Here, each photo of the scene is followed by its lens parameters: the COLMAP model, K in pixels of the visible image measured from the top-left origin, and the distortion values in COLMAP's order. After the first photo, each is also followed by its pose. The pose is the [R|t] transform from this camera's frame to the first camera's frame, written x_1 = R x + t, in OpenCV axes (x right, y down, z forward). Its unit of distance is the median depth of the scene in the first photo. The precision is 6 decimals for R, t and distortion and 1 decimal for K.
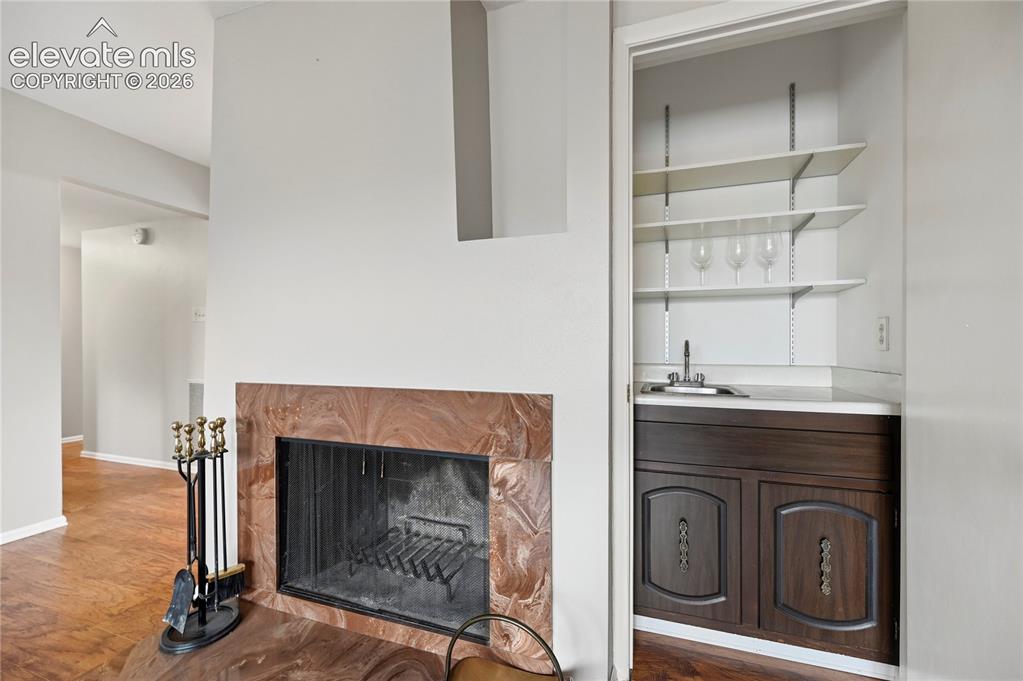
lens RADIAL K [[410.0, 0, 532.6], [0, 410.0, 341.9], [0, 0, 1]] dist [-0.003412, 0.000938]
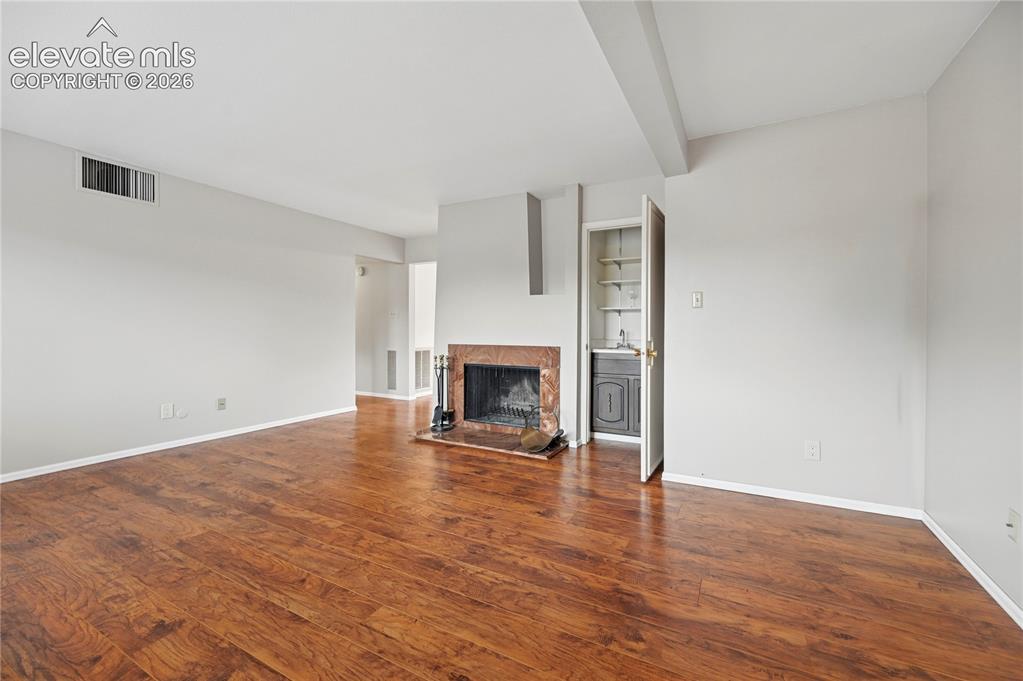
lens RADIAL K [[410.0, 0, 535.8], [0, 410.0, 348.4], [0, 0, 1]] dist [-0.003412, 0.000938]
pose [[0.987739, 0.012807, -0.155588, 0.289179], [-0.005615, 0.998899, 0.046580, -0.000991], [0.156013, -0.045136, 0.986723, -1.723090]]
